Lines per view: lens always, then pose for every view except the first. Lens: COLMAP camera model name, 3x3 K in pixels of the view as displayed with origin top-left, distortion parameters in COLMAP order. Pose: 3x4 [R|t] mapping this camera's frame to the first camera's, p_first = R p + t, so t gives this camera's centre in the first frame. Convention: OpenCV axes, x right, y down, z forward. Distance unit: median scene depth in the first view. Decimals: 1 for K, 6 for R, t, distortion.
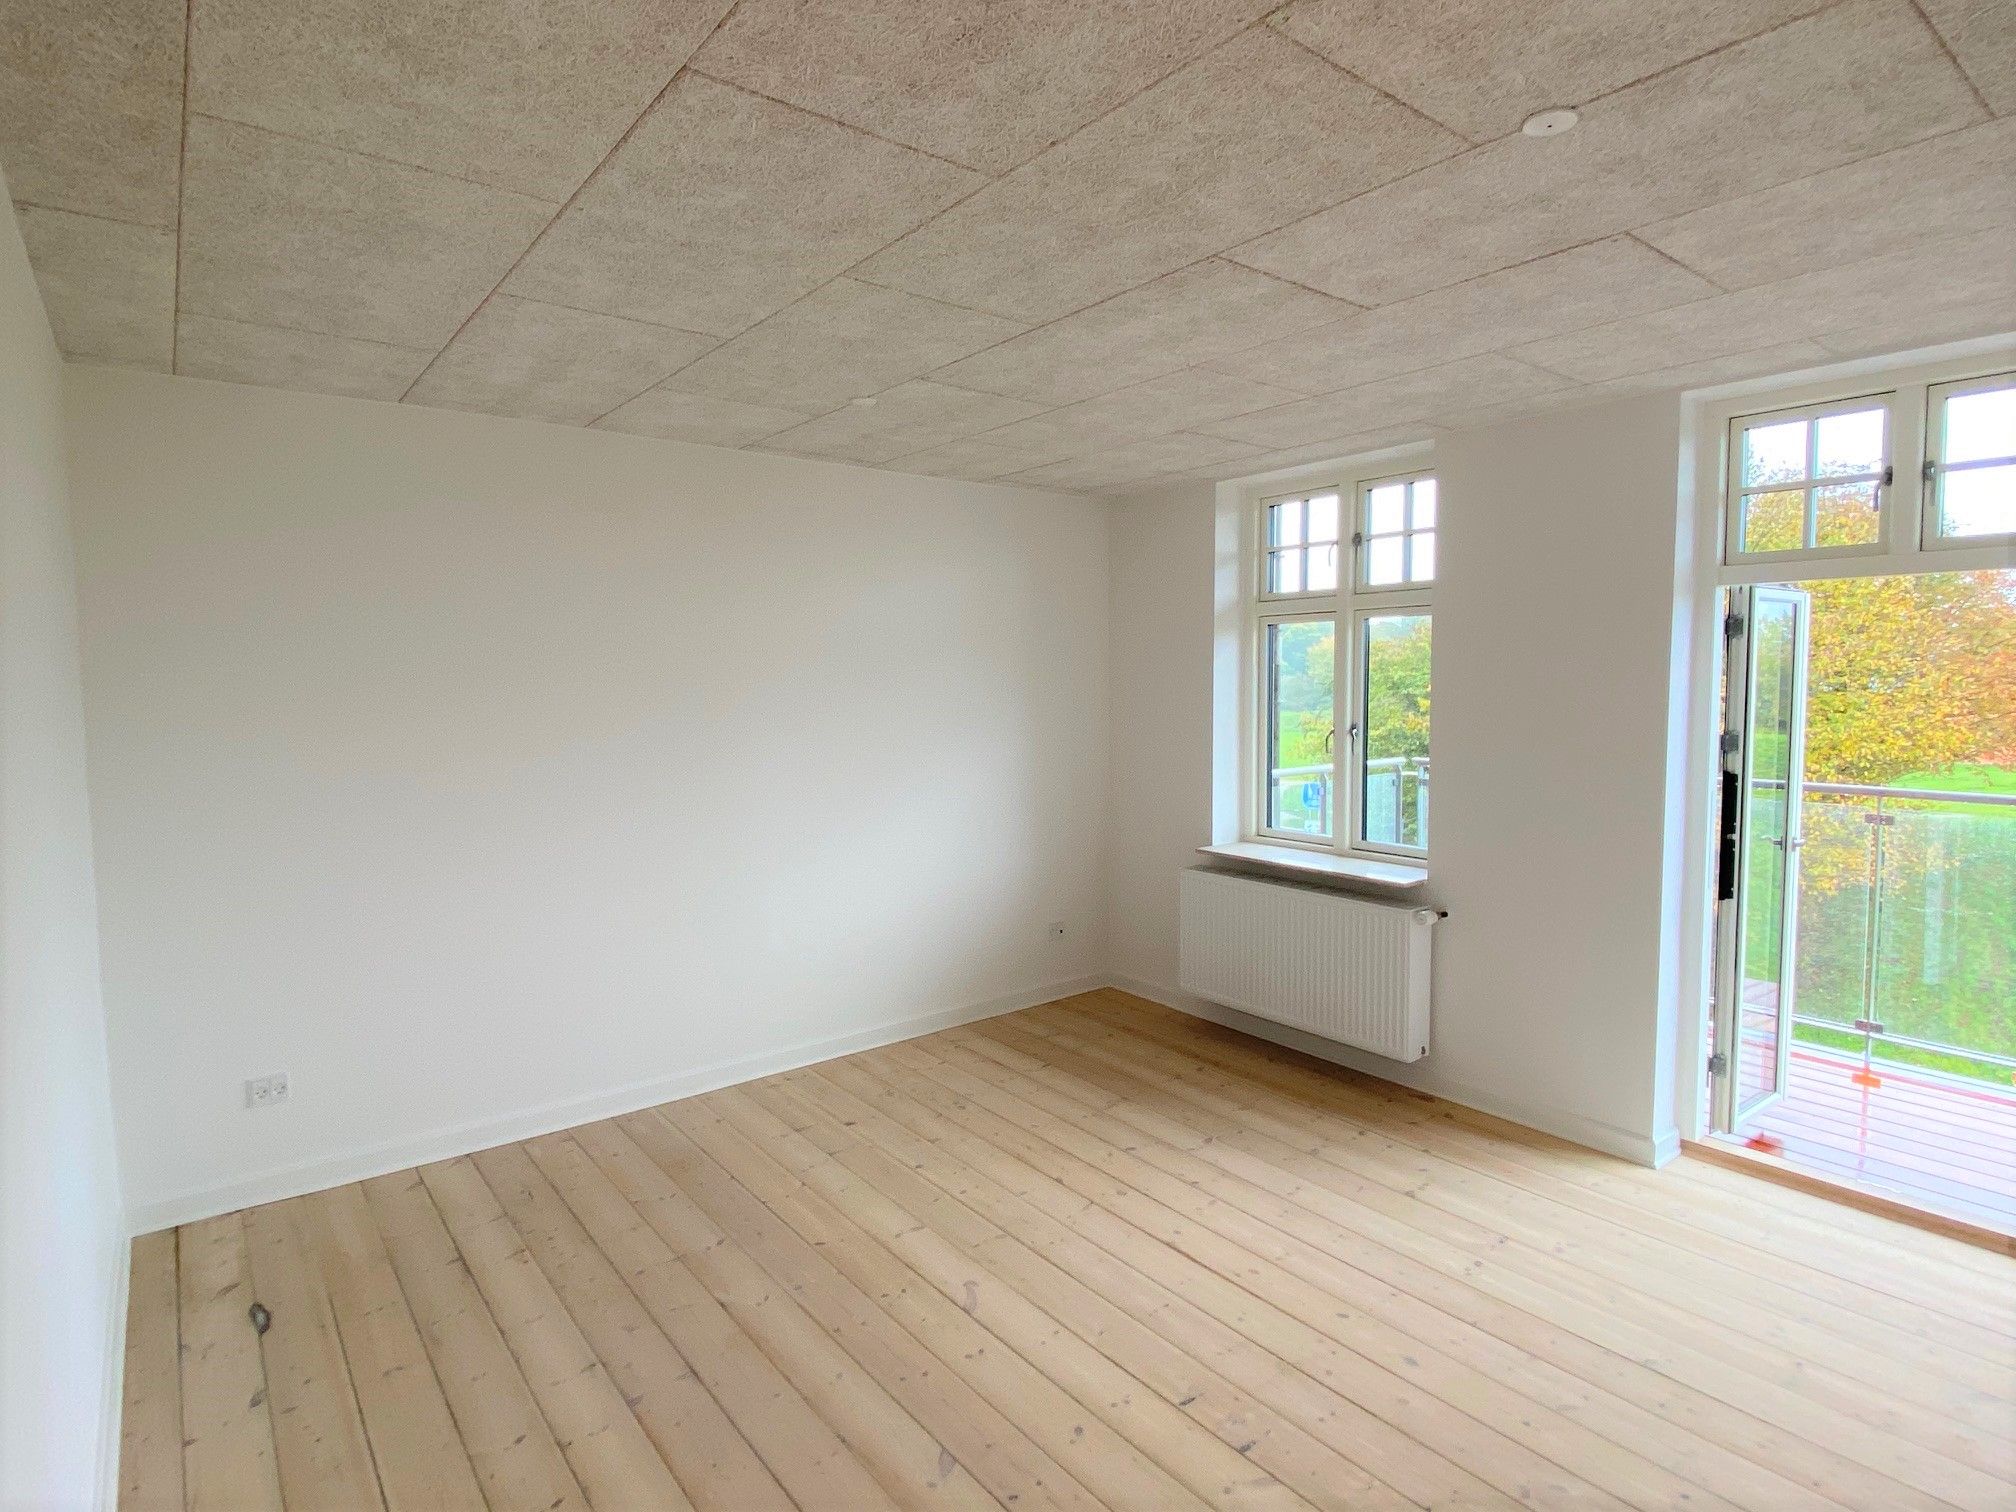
lens RADIAL K [[1074.4, 0, 1005.7], [0, 1074.4, 744.7], [0, 0, 1]] dist [0.037401, -0.037025]
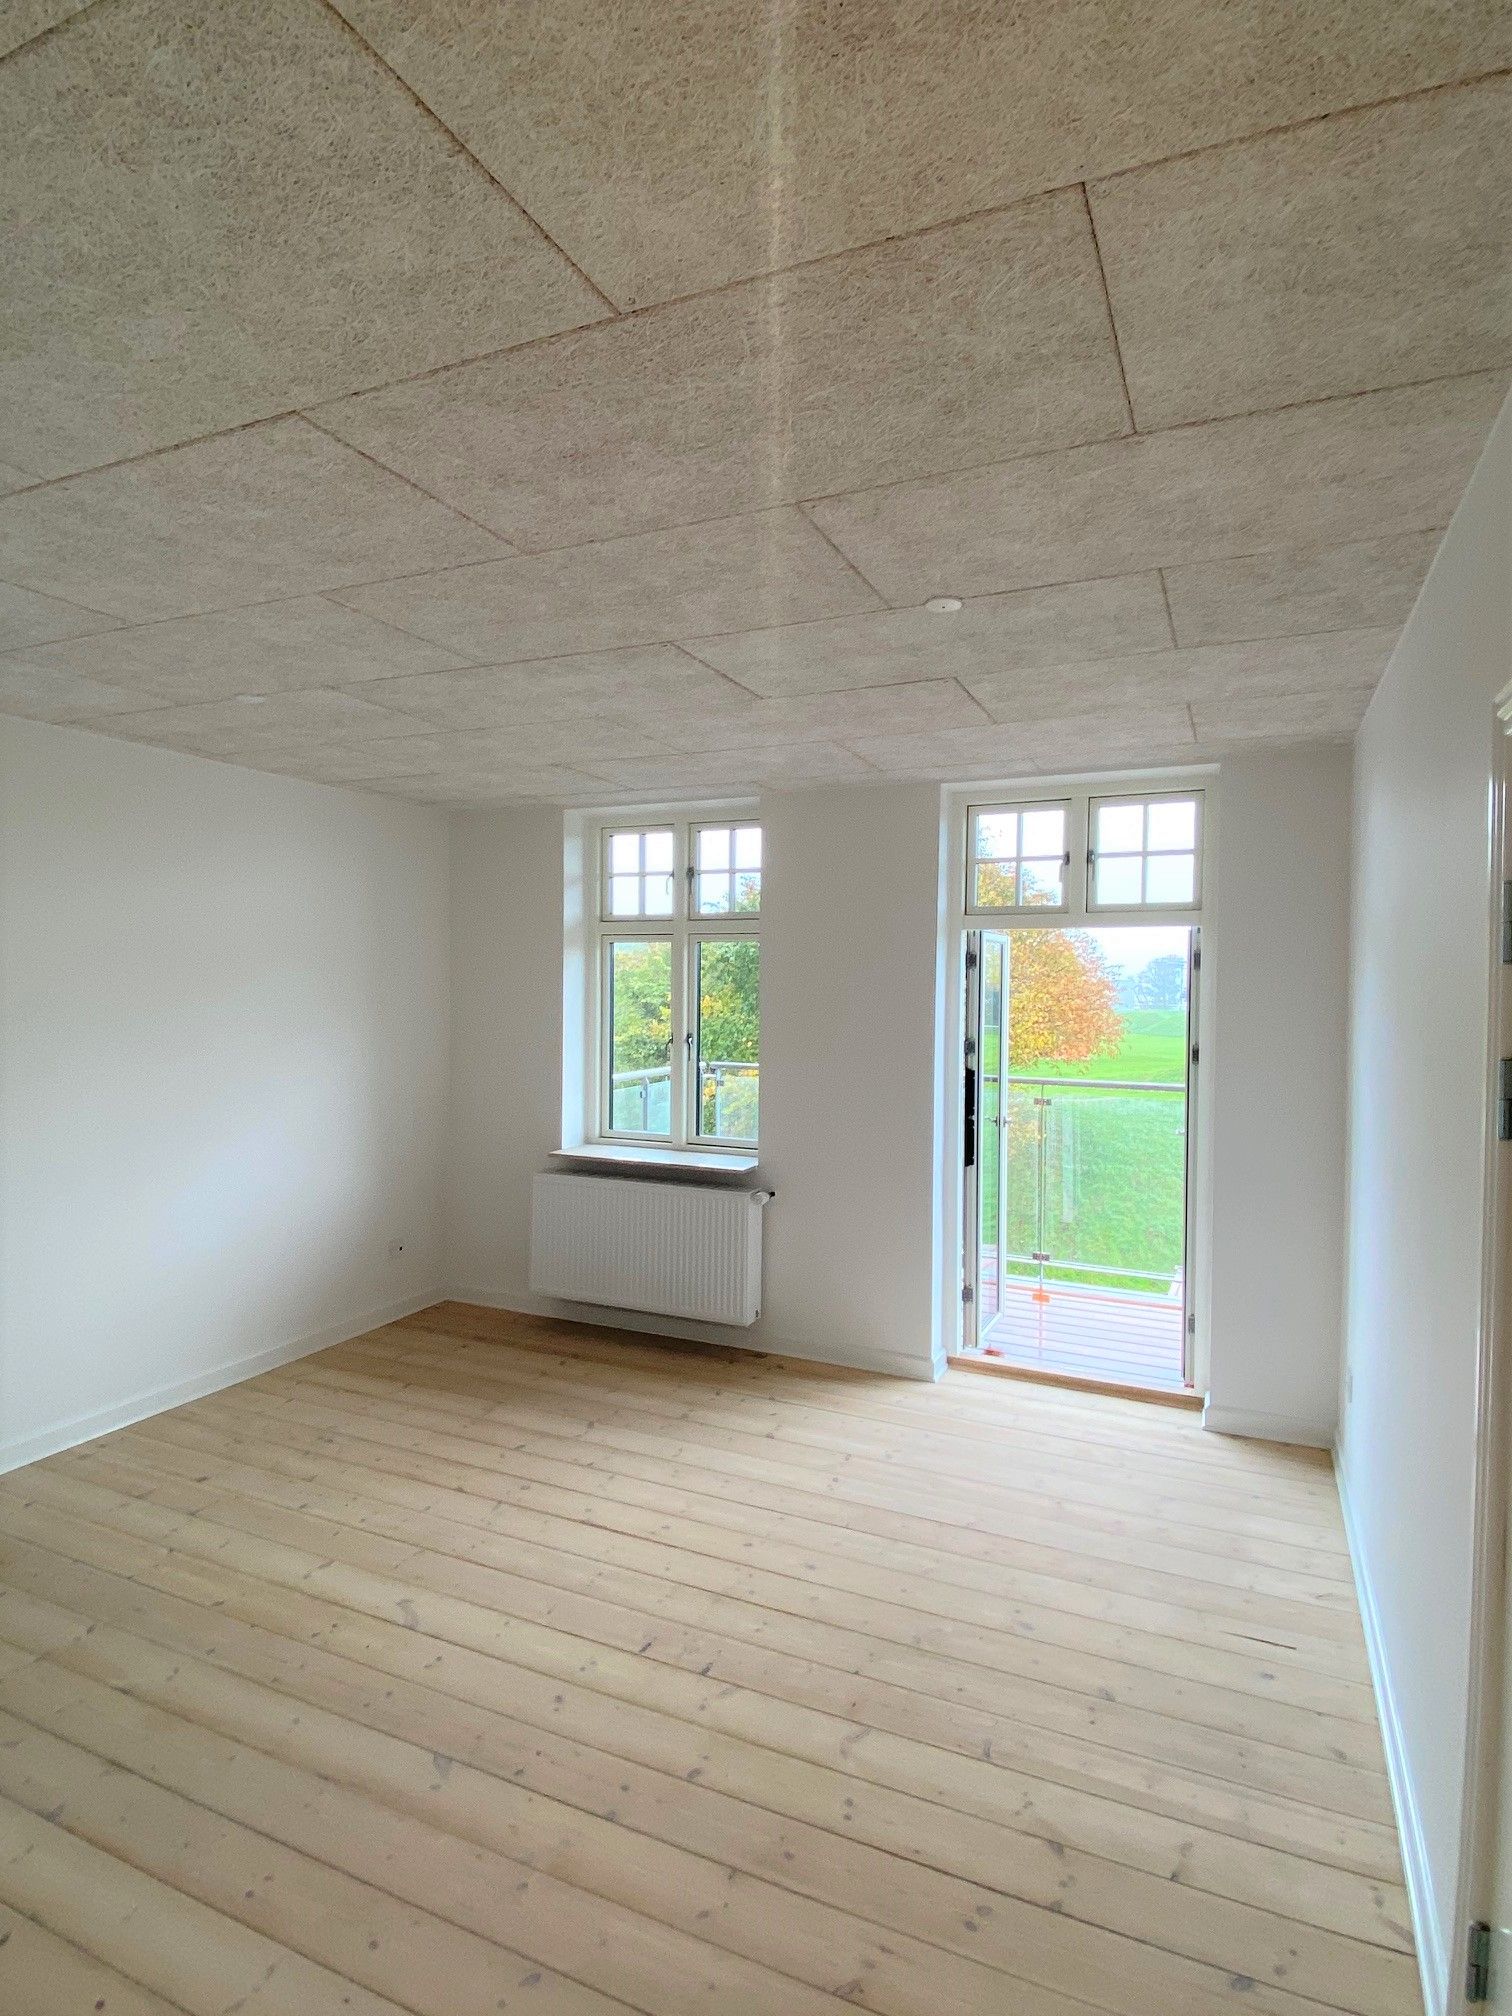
lens RADIAL K [[1074.4, 0, 765.3], [0, 1074.4, 999.5], [0, 0, 1]] dist [0.037401, -0.037025]
pose [[0.883507, 0.009734, 0.468317, -0.179650], [0.012743, 0.998915, -0.044804, -0.004575], [-0.468245, 0.045552, 0.882424, -0.048721]]
